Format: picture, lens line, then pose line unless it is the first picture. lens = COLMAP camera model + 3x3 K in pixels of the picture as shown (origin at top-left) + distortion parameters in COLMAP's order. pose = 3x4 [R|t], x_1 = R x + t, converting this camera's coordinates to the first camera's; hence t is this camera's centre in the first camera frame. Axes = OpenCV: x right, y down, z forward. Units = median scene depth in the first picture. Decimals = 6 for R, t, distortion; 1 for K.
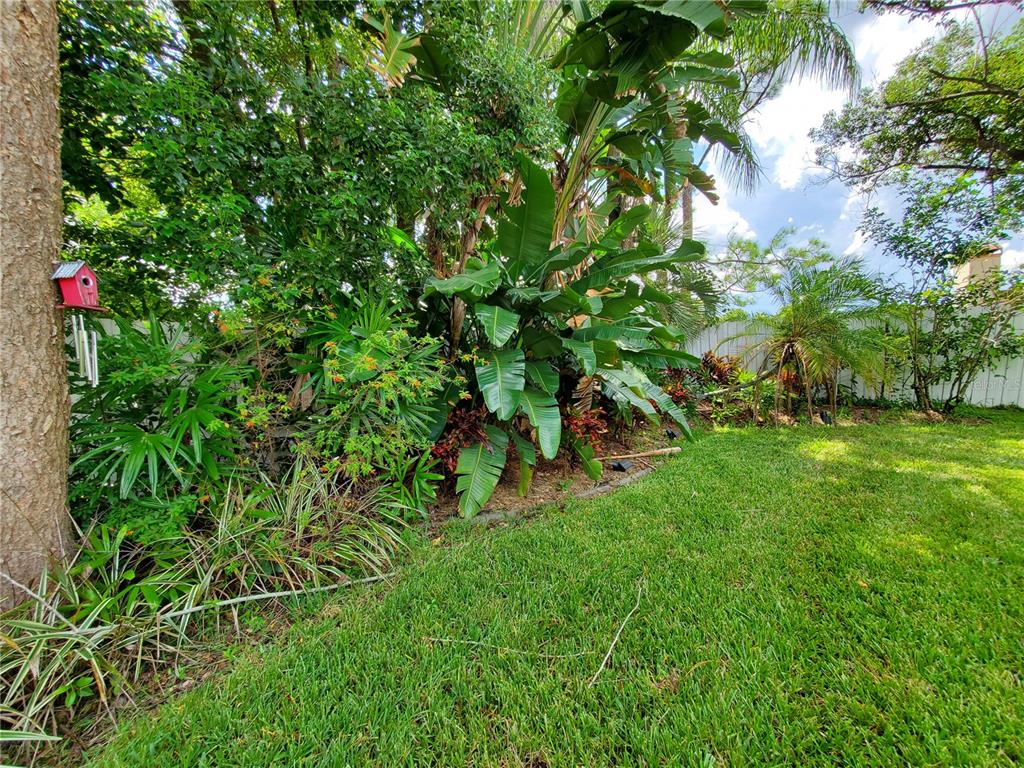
lens RADIAL K [[406.6, 0, 511.1], [0, 406.6, 382.4], [0, 0, 1]] dist [0.003044, -0.000232]
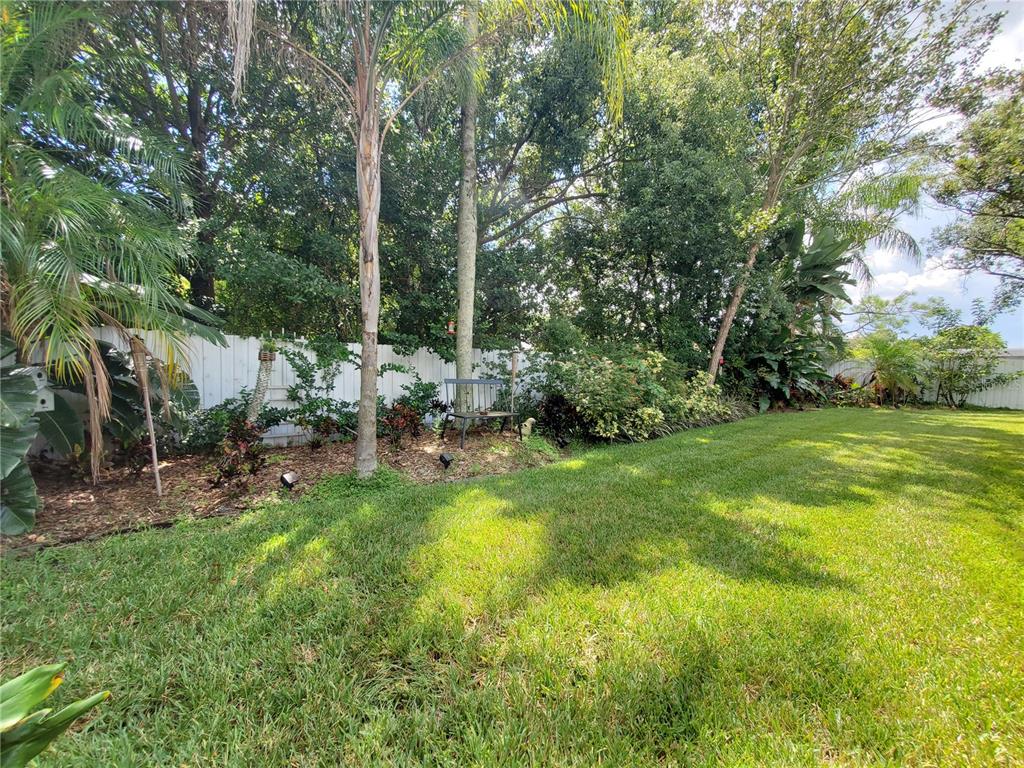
lens RADIAL K [[406.6, 0, 513.2], [0, 406.6, 384.7], [0, 0, 1]] dist [0.003044, -0.000232]
pose [[0.969922, 0.055204, -0.237072, -0.710585], [-0.058125, 0.998295, -0.005345, 0.096762], [0.236373, 0.018964, 0.971477, -1.595001]]
